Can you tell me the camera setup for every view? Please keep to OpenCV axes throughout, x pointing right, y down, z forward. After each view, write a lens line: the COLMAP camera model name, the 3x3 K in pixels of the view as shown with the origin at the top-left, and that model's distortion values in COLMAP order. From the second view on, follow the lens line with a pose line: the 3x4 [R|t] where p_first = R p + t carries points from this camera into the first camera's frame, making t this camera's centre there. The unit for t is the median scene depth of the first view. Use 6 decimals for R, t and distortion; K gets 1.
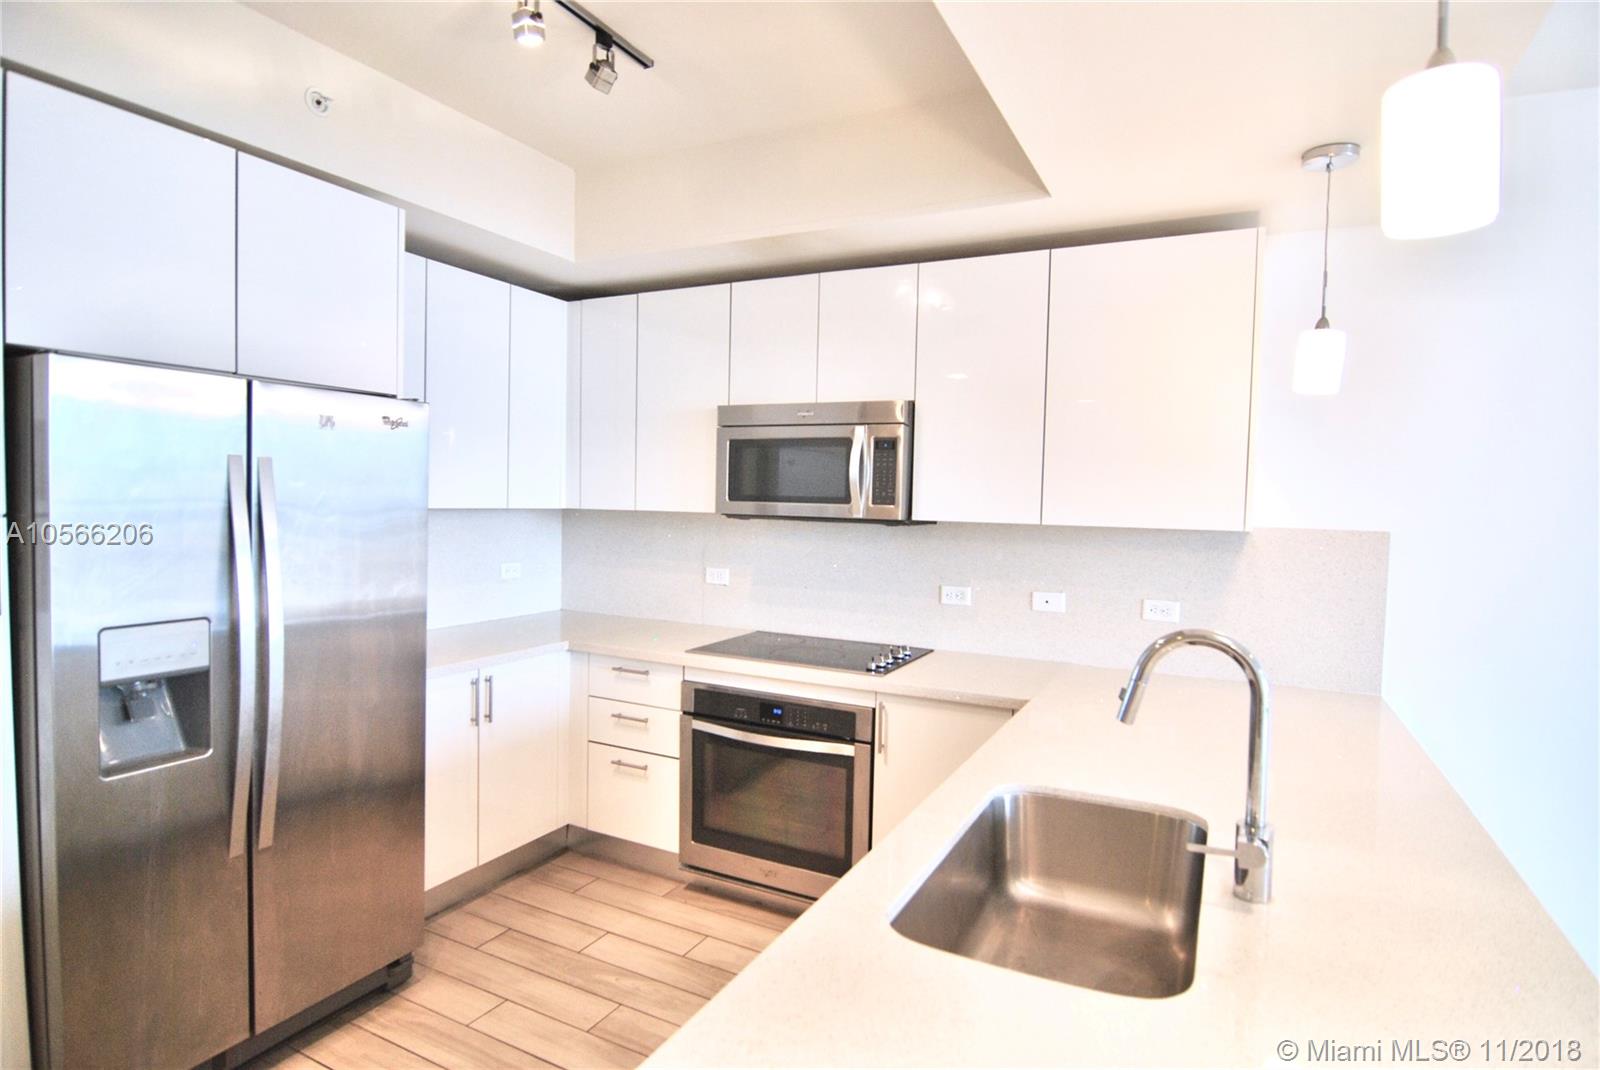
lens RADIAL K [[861.1, 0, 799.9], [0, 861.1, 538.3], [0, 0, 1]] dist [-0.001857, -0.011447]
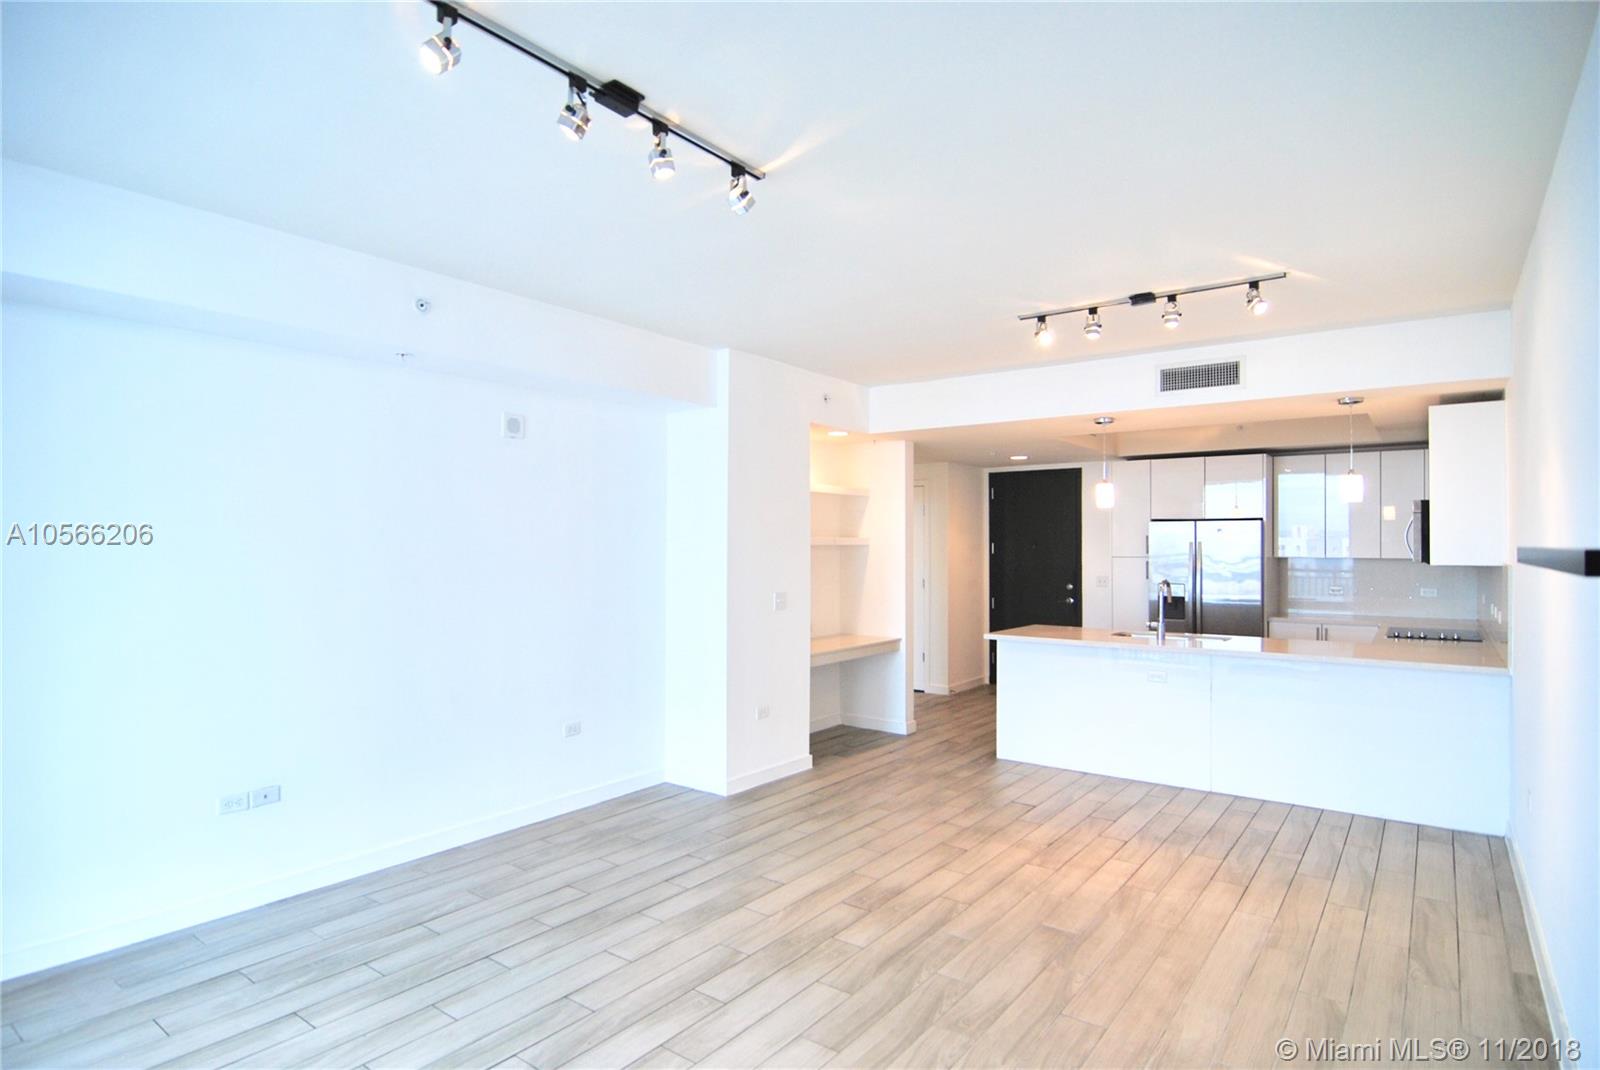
lens RADIAL K [[854.5, 0, 799.9], [0, 854.5, 538.1], [0, 0, 1]] dist [-0.003848, -0.011381]
pose [[-0.164038, -0.029932, -0.986000, 2.192749], [-0.050232, 0.998496, -0.021954, 0.037411], [0.985174, 0.045927, -0.165295, -0.051315]]
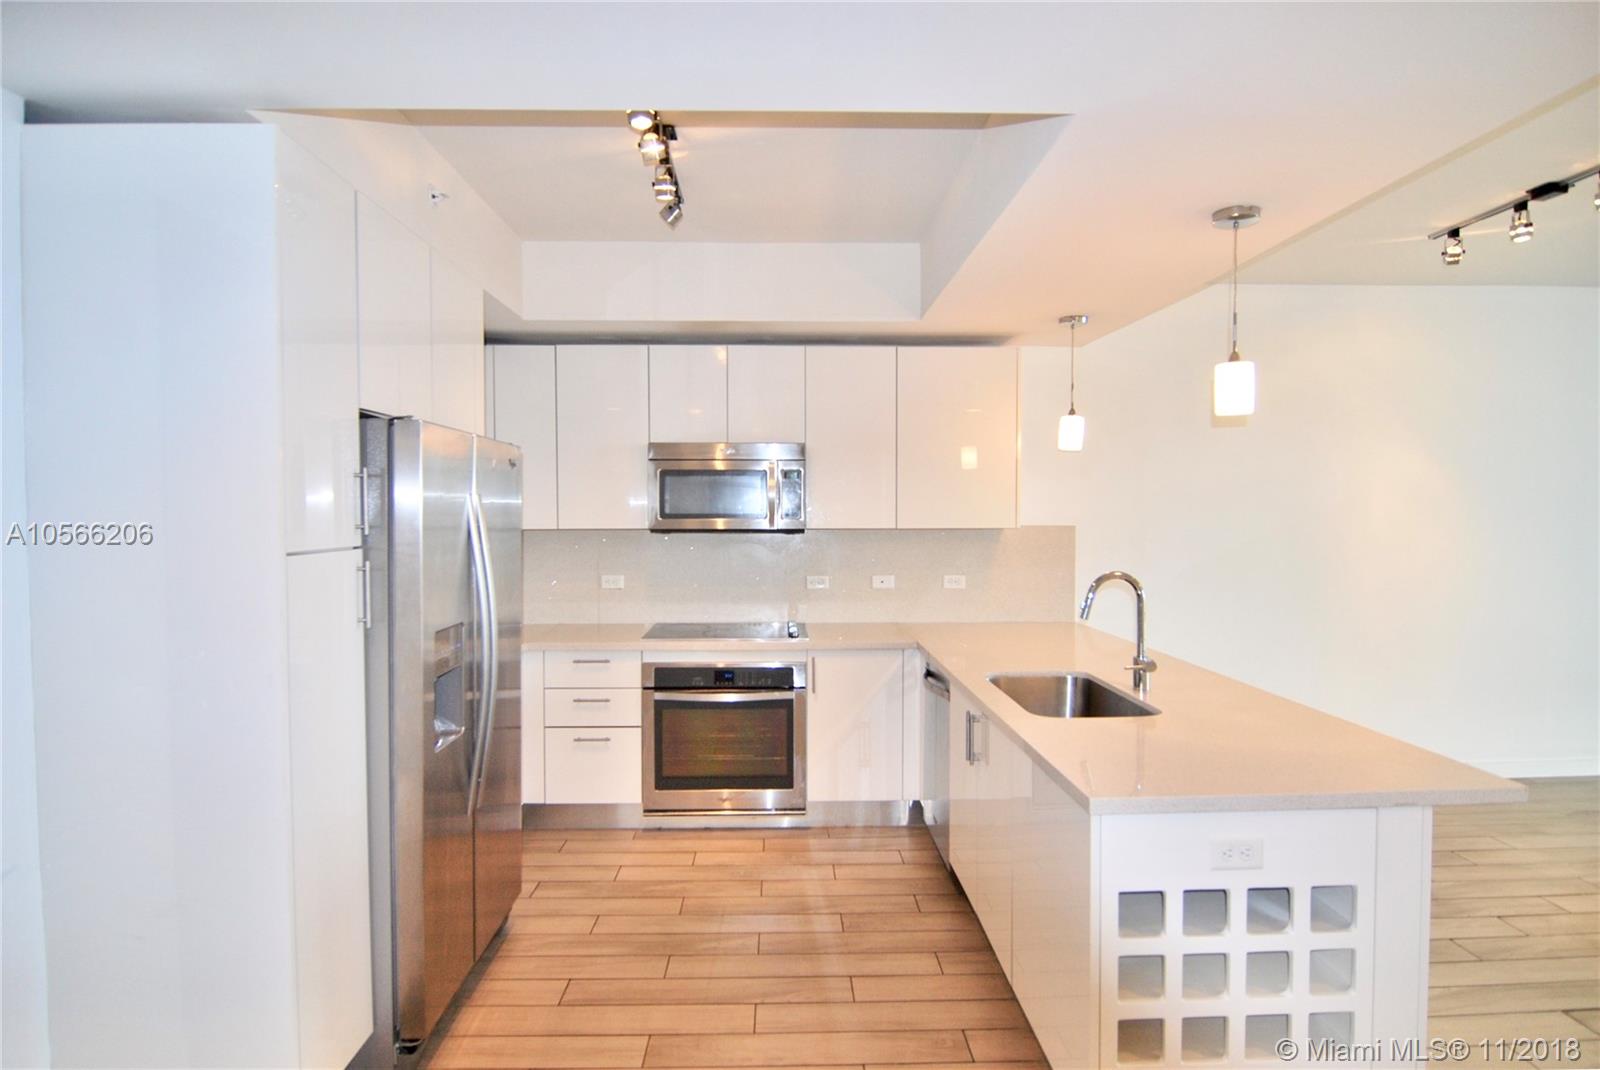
lens RADIAL K [[879.5, 0, 800.0], [0, 879.5, 535.0], [0, 0, 1]] dist [-0.015207, -0.001094]
pose [[0.875487, -0.037802, 0.481761, -0.567679], [0.044922, 0.998985, -0.003249, -0.006924], [-0.481150, 0.024486, 0.876296, -0.245565]]
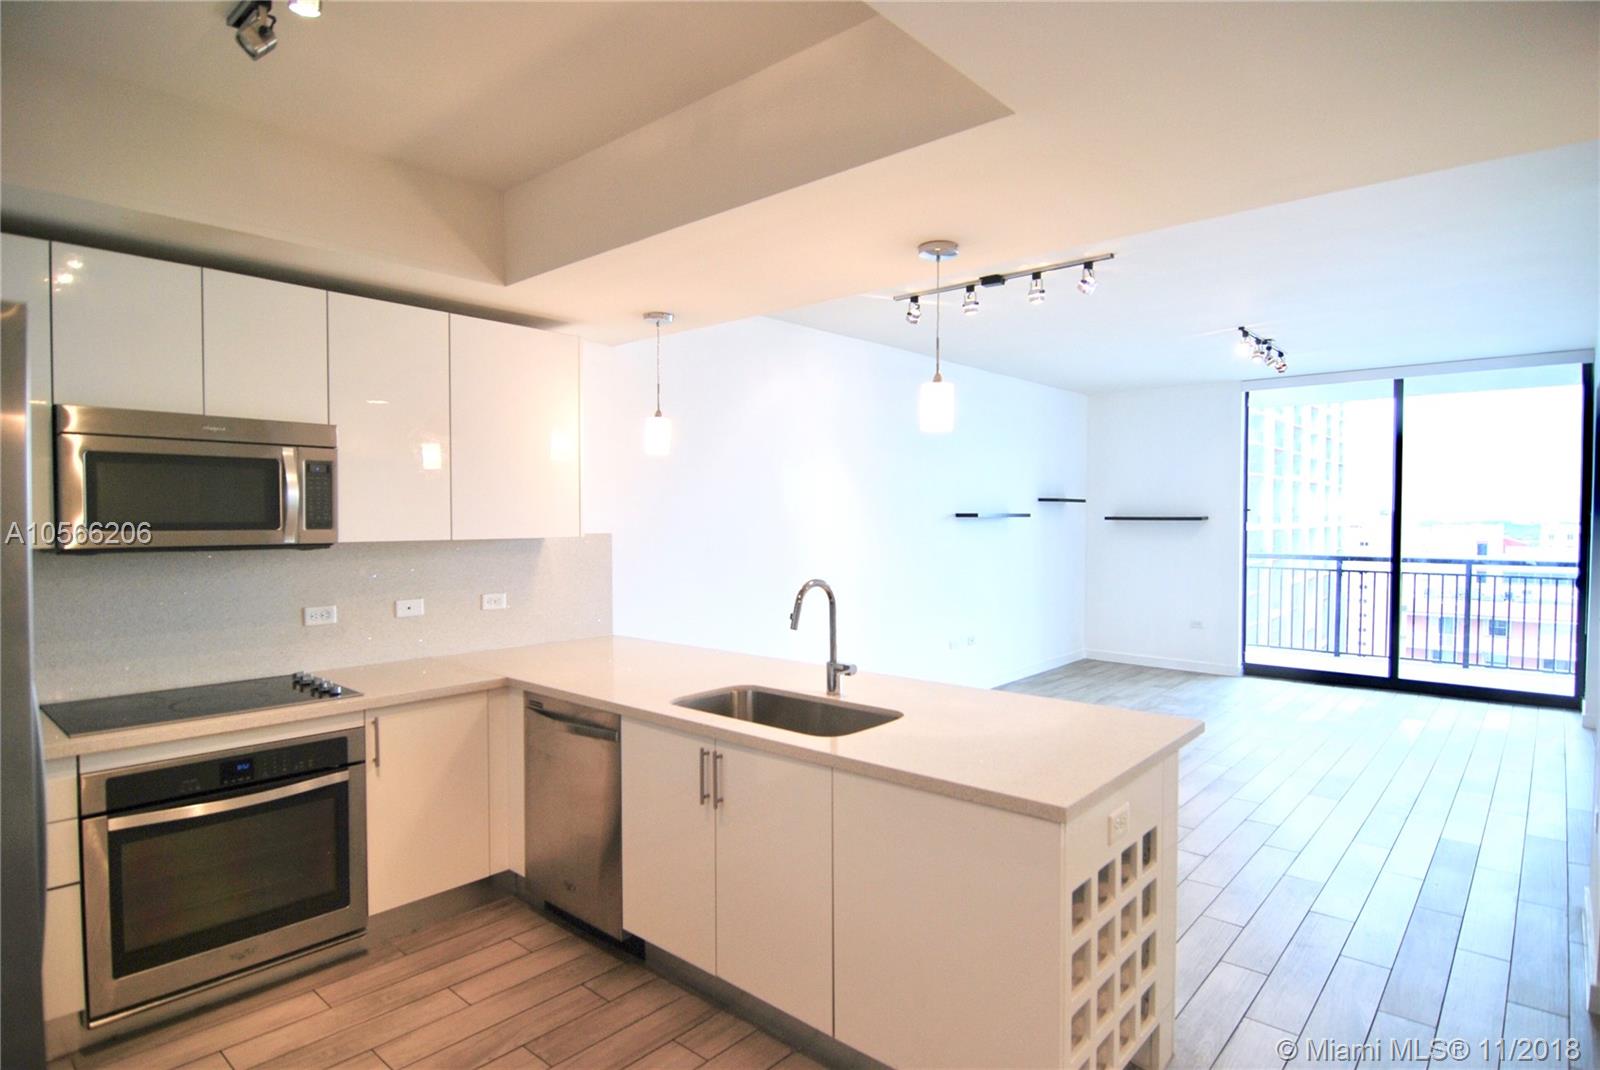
lens RADIAL K [[861.1, 0, 799.9], [0, 861.1, 538.3], [0, 0, 1]] dist [-0.001857, -0.011447]
pose [[0.243010, -0.047540, 0.968858, -0.717984], [0.053207, 0.997948, 0.035622, -0.033192], [-0.968563, 0.042893, 0.245041, 0.220083]]
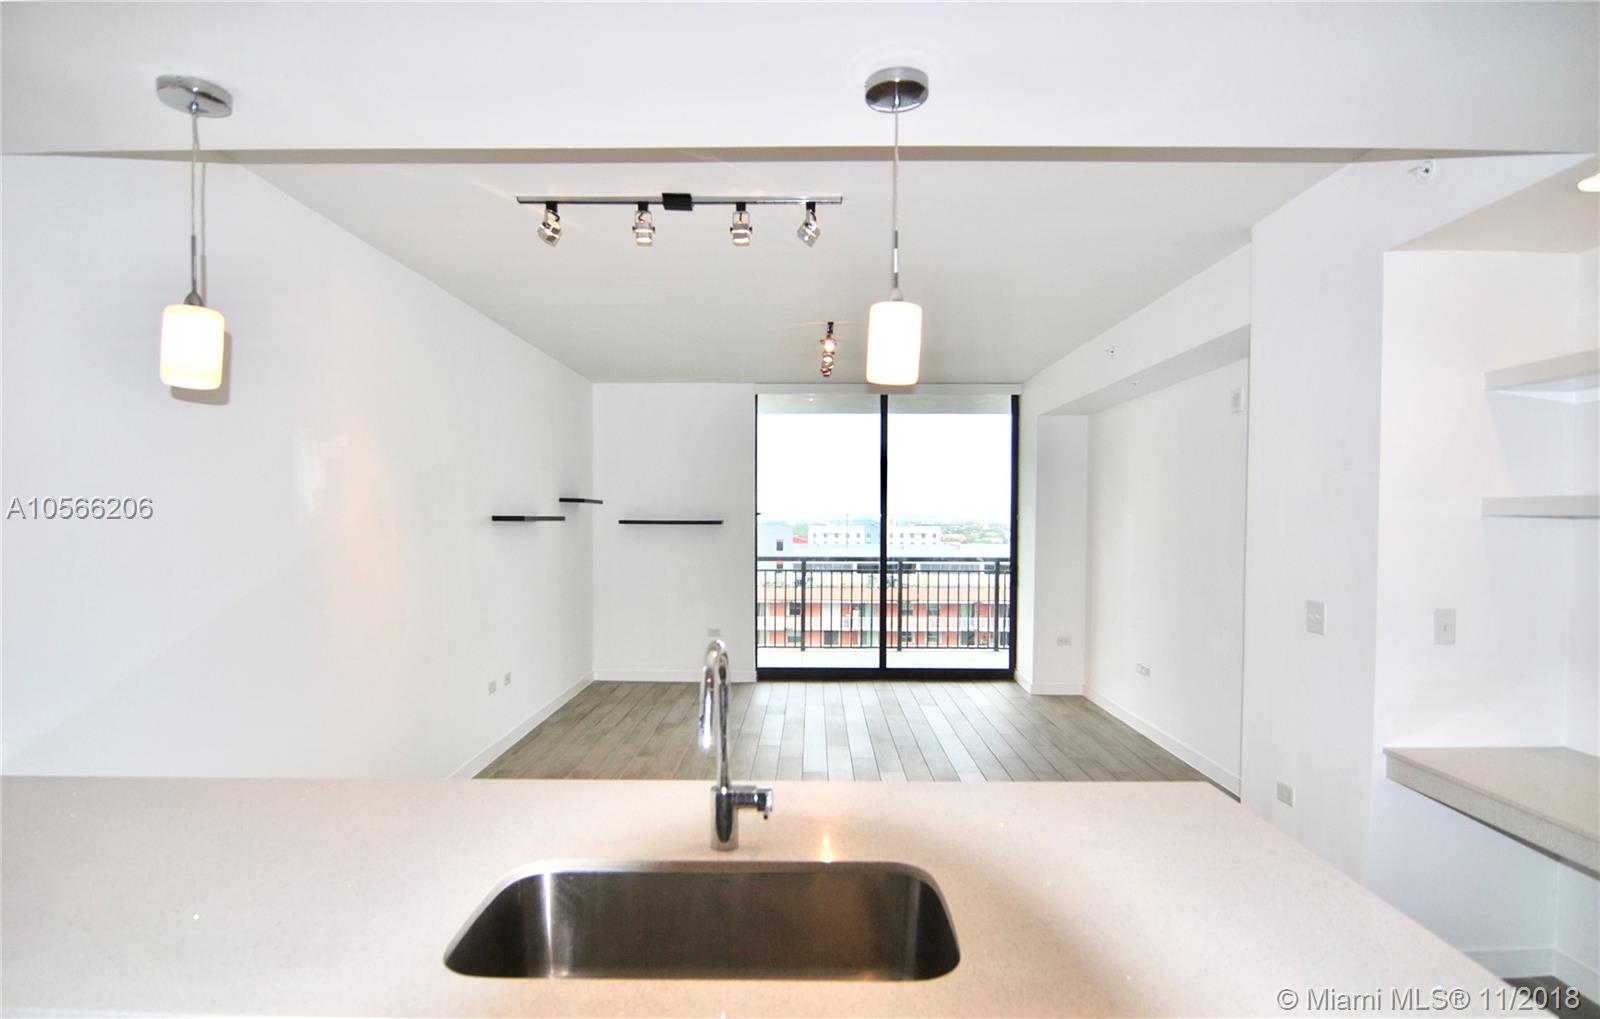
lens RADIAL K [[877.1, 0, 798.8], [0, 877.1, 537.7], [0, 0, 1]] dist [-0.001128, 0.000118]
pose [[-0.448756, -0.042575, 0.892640, -0.273027], [0.030760, 0.997537, 0.063042, -0.044735], [-0.893125, 0.055748, -0.446341, 0.619469]]
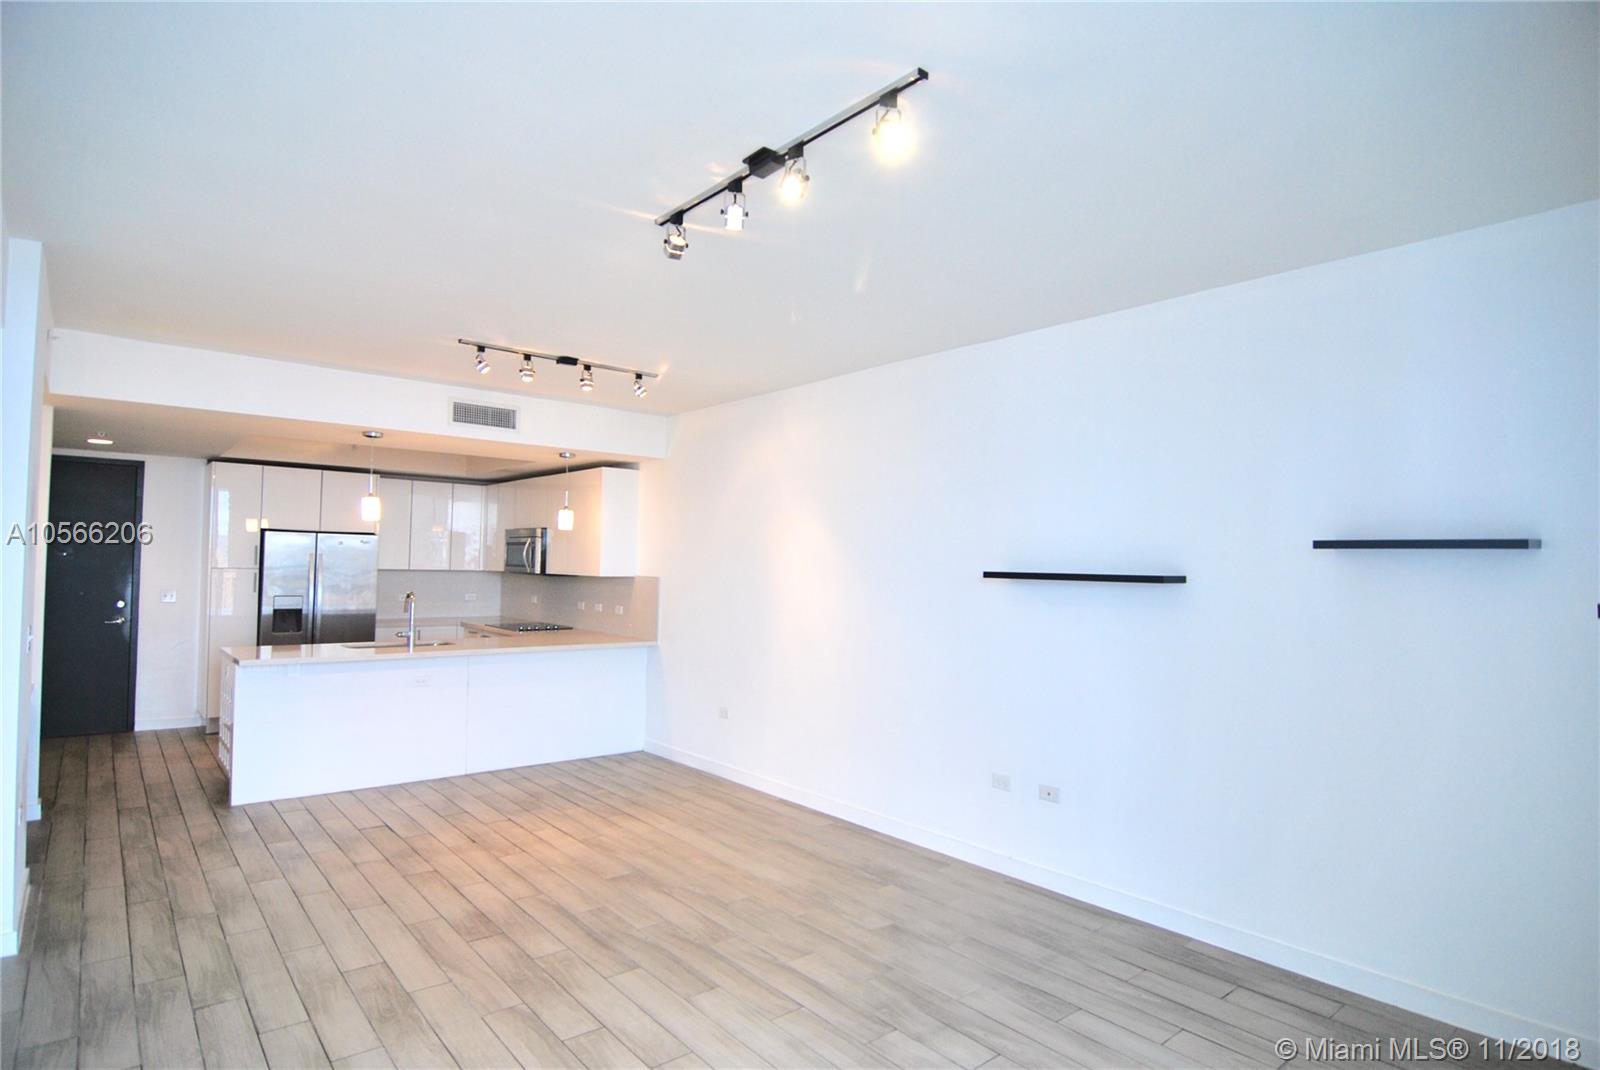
lens RADIAL K [[854.5, 0, 799.9], [0, 854.5, 538.1], [0, 0, 1]] dist [-0.003848, -0.011381]
pose [[0.921431, -0.015715, -0.388223, 1.835595], [-0.018607, 0.996250, -0.084491, 0.075223], [0.388095, 0.085076, 0.917684, -1.067593]]
